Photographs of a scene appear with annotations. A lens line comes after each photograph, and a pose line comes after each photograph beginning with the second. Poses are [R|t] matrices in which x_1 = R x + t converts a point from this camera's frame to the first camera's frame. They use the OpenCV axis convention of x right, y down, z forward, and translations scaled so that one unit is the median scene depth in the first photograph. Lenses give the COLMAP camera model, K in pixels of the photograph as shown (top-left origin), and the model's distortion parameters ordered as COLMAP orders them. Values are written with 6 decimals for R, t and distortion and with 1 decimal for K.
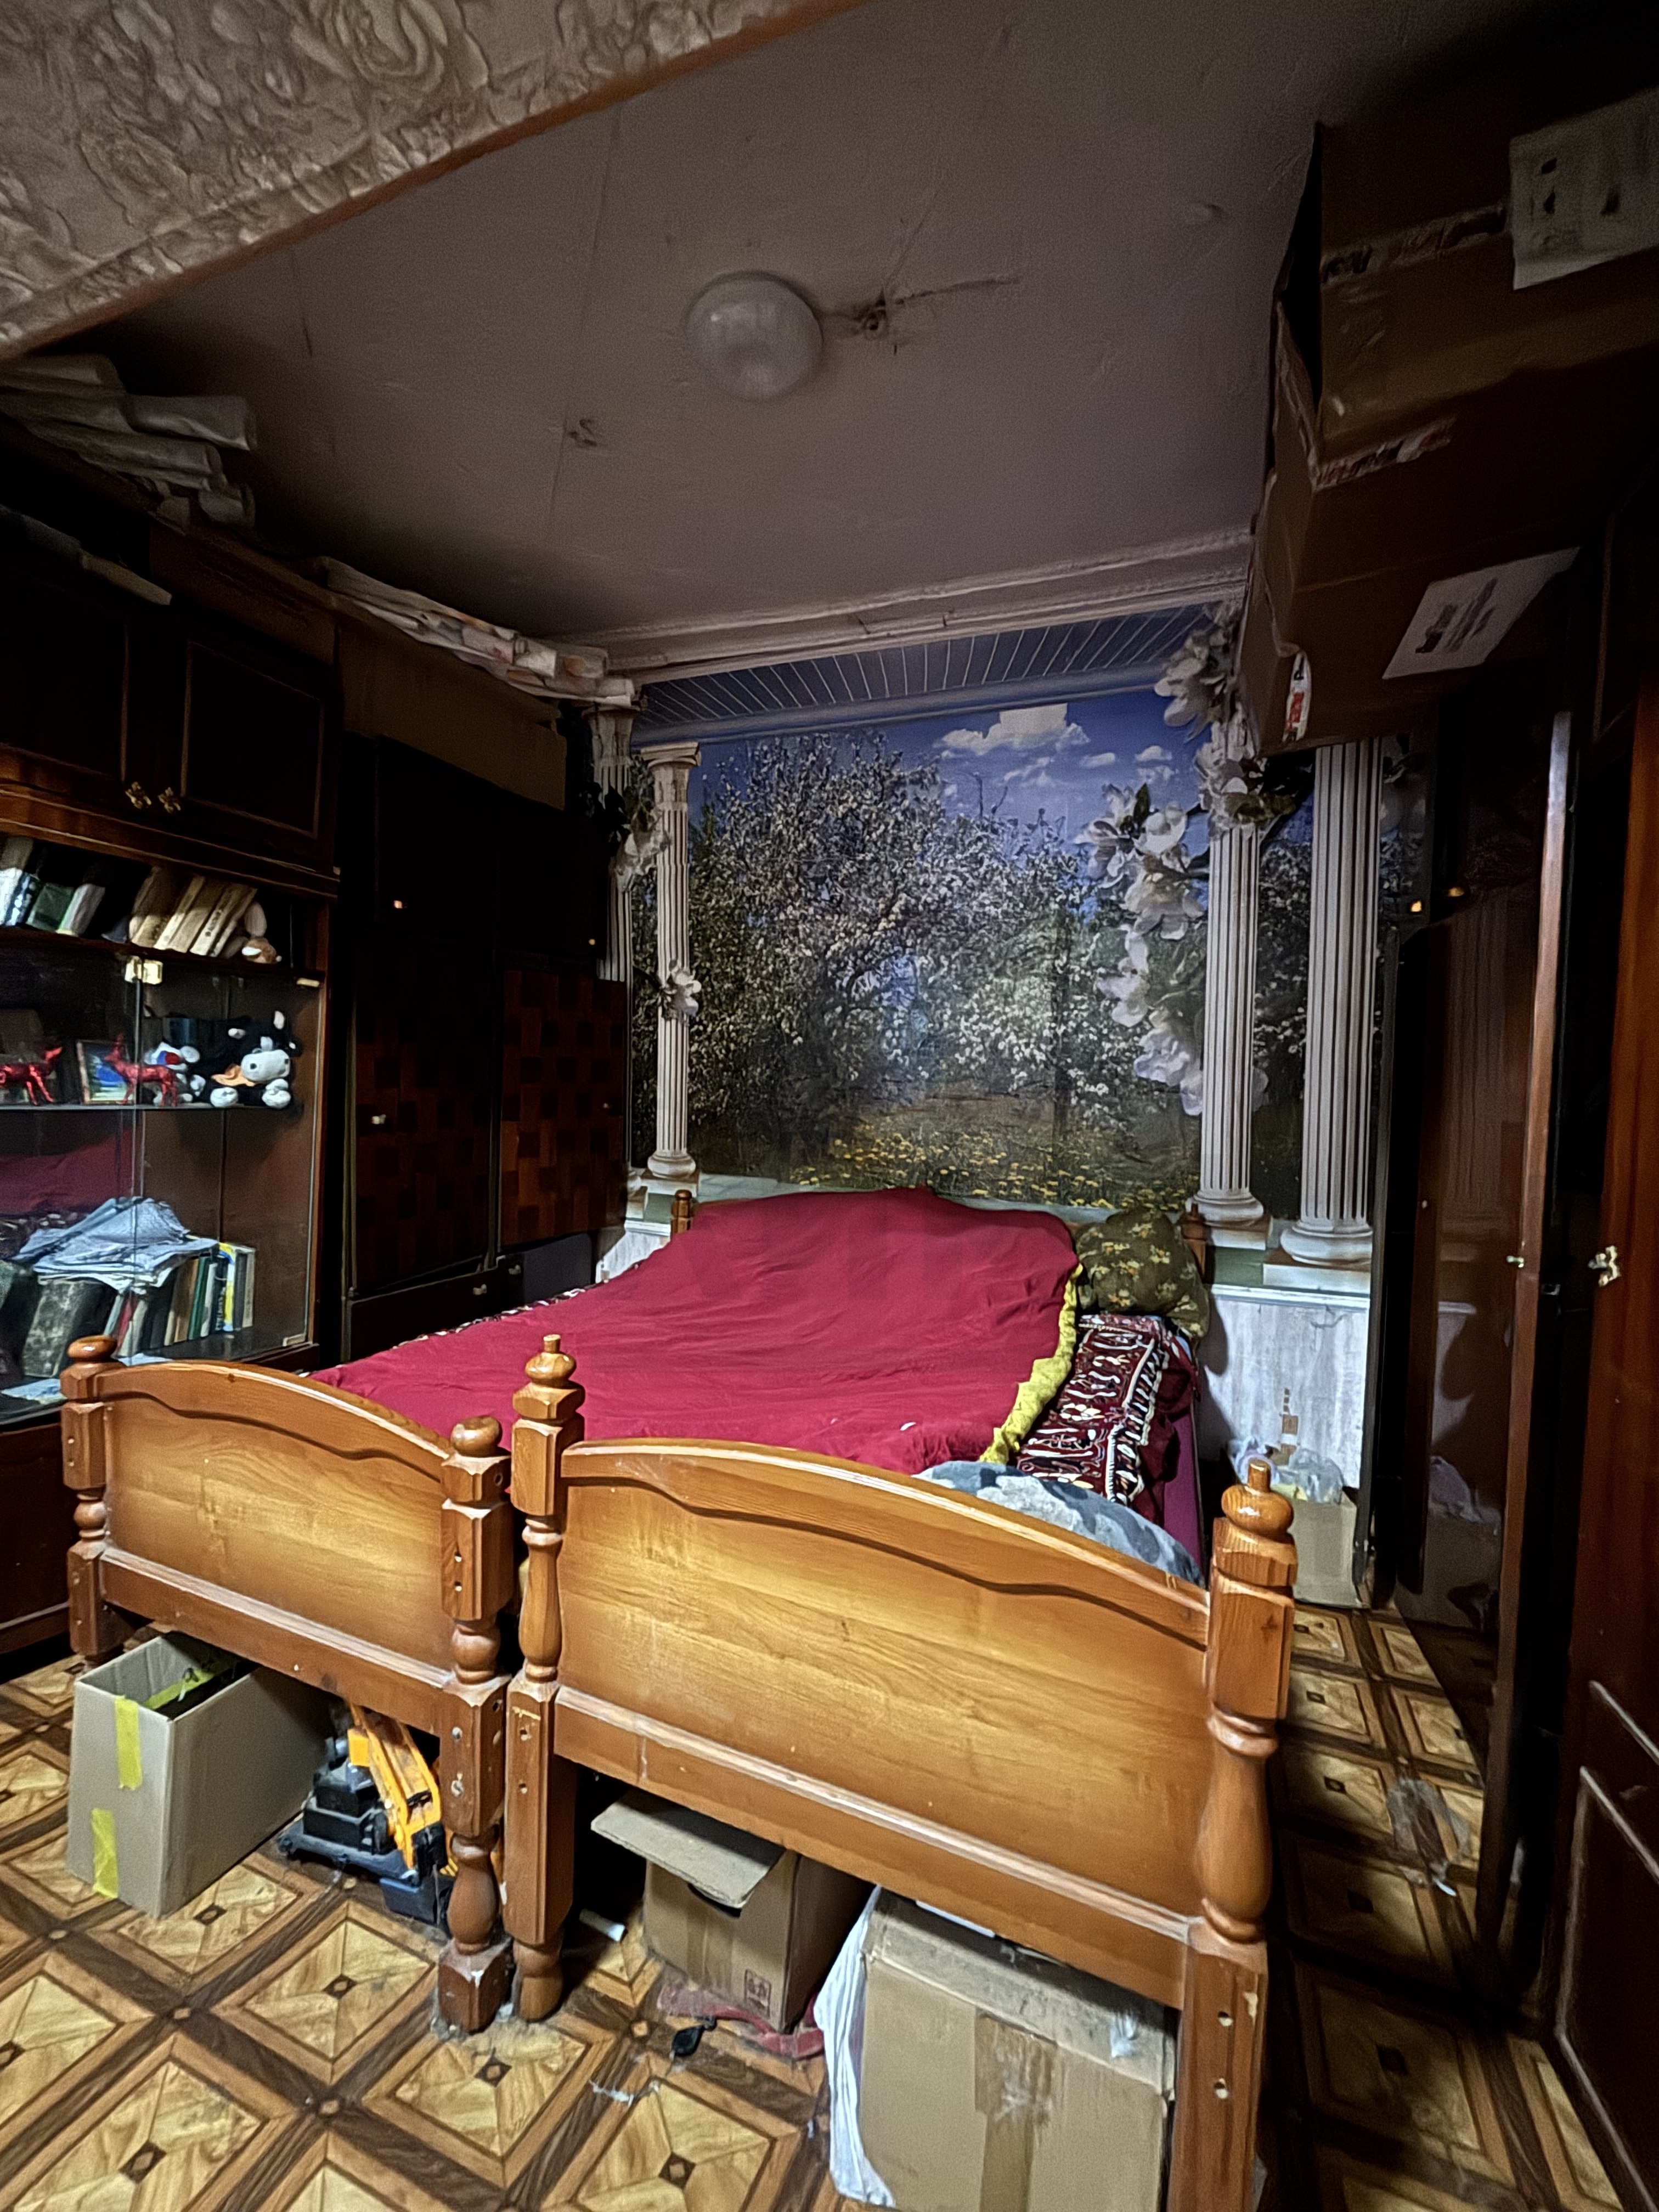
lens RADIAL K [[889.6, 0, 823.9], [0, 889.6, 1108.3], [0, 0, 1]] dist [0.000410, -0.000510]
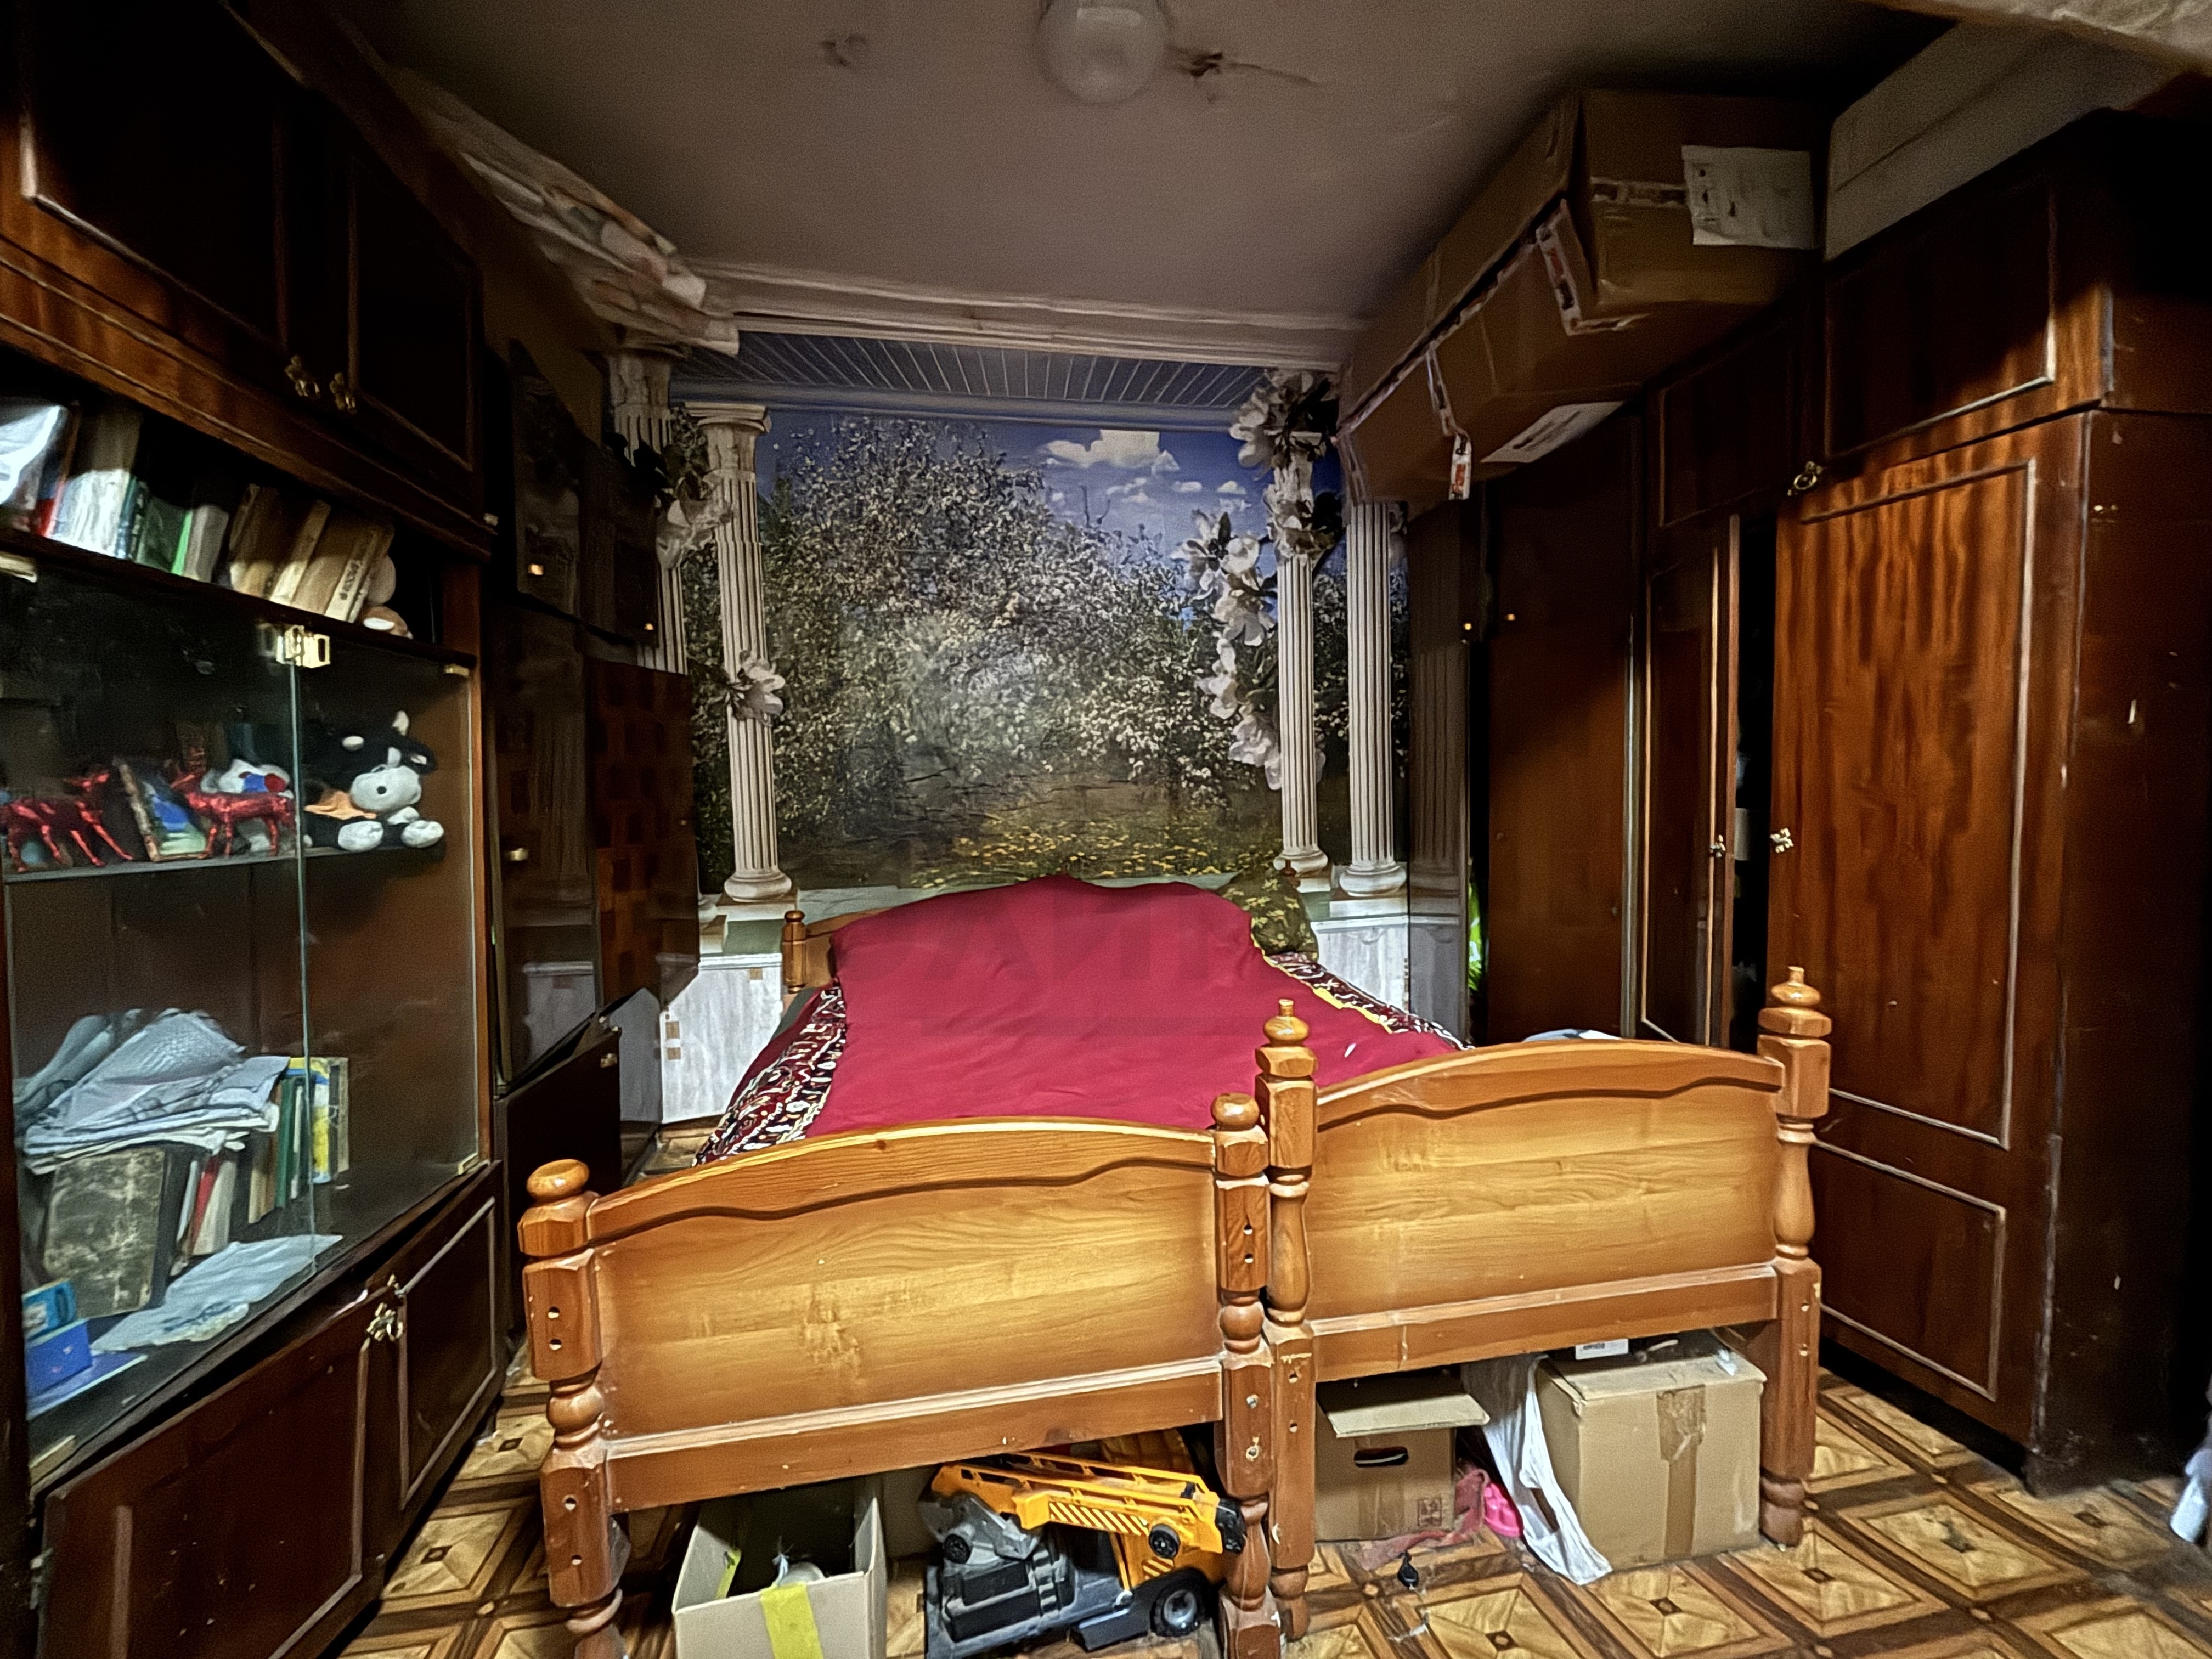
lens RADIAL K [[889.6, 0, 1101.3], [0, 889.6, 826.8], [0, 0, 1]] dist [0.000410, -0.000510]
pose [[0.842402, -0.079982, 0.532880, -0.469939], [0.071190, 0.996774, 0.037070, -0.003696], [-0.534126, 0.006708, 0.845378, 0.097642]]
